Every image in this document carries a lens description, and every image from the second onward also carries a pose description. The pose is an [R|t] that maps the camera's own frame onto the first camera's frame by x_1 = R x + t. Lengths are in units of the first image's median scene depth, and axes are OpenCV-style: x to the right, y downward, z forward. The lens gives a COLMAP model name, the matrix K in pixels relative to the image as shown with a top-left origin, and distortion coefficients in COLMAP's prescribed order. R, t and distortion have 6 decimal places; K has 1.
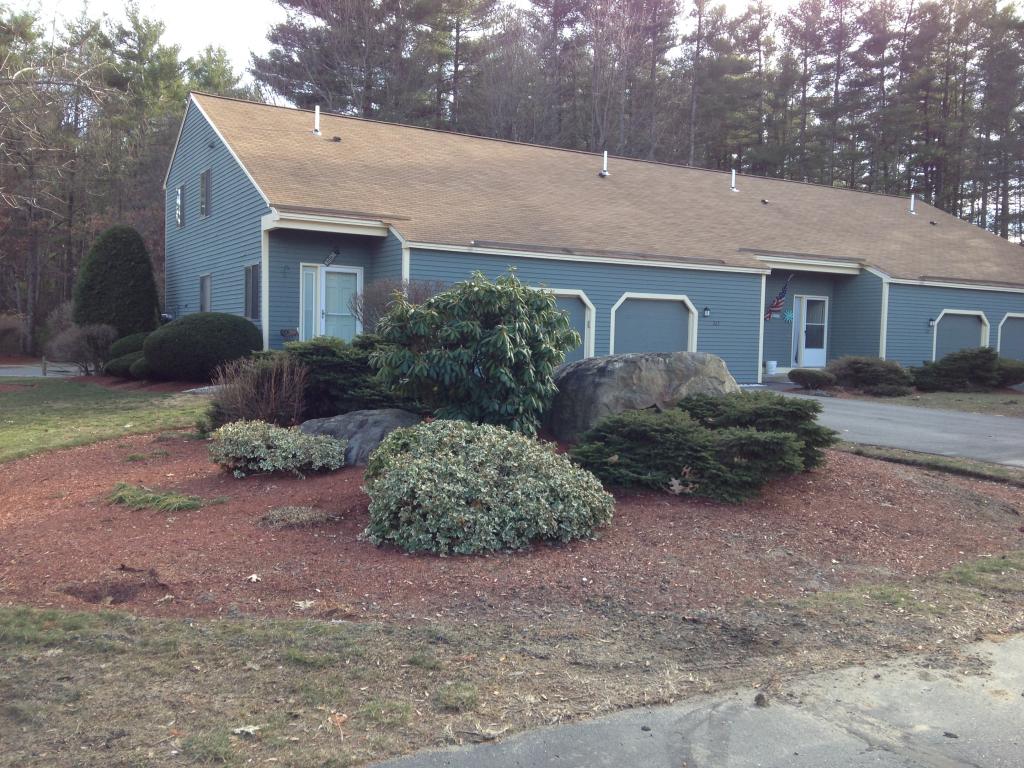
lens RADIAL K [[942.3, 0, 512.3], [0, 942.3, 388.7], [0, 0, 1]] dist [0.032152, 0.000000]
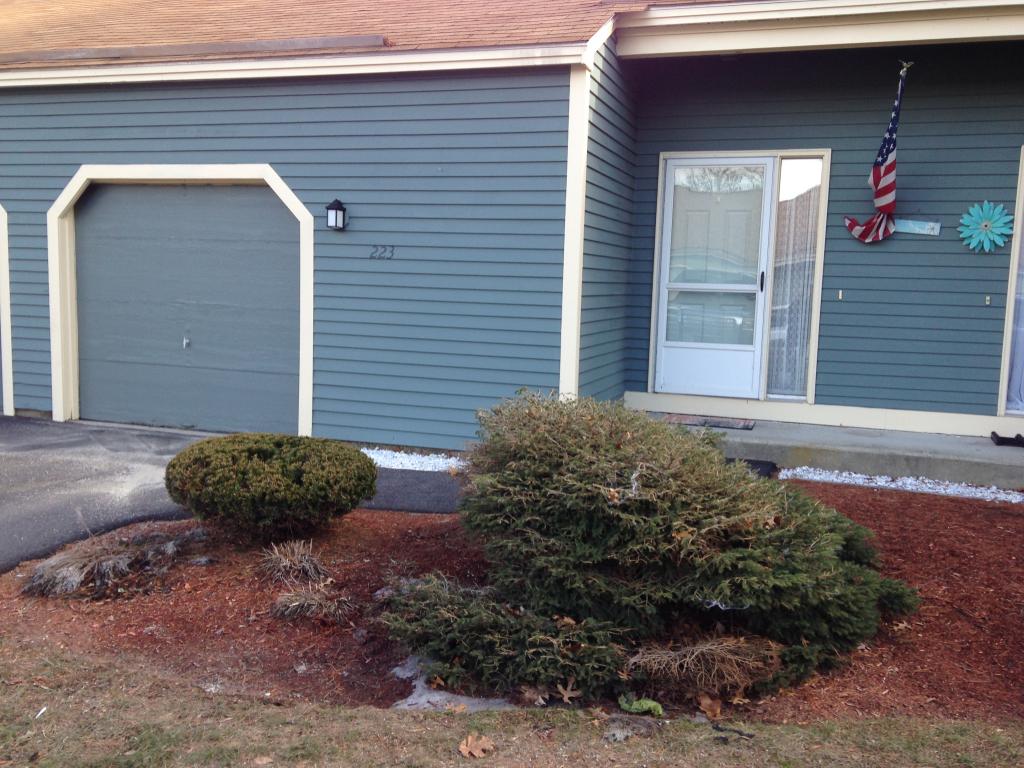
lens RADIAL K [[942.3, 0, 513.4], [0, 942.3, 379.6], [0, 0, 1]] dist [0.032152, 0.000000]
pose [[0.655407, 0.072064, -0.751830, 0.423174], [-0.055647, 0.997340, 0.047086, -0.039513], [0.753223, 0.010977, 0.657674, 0.737464]]
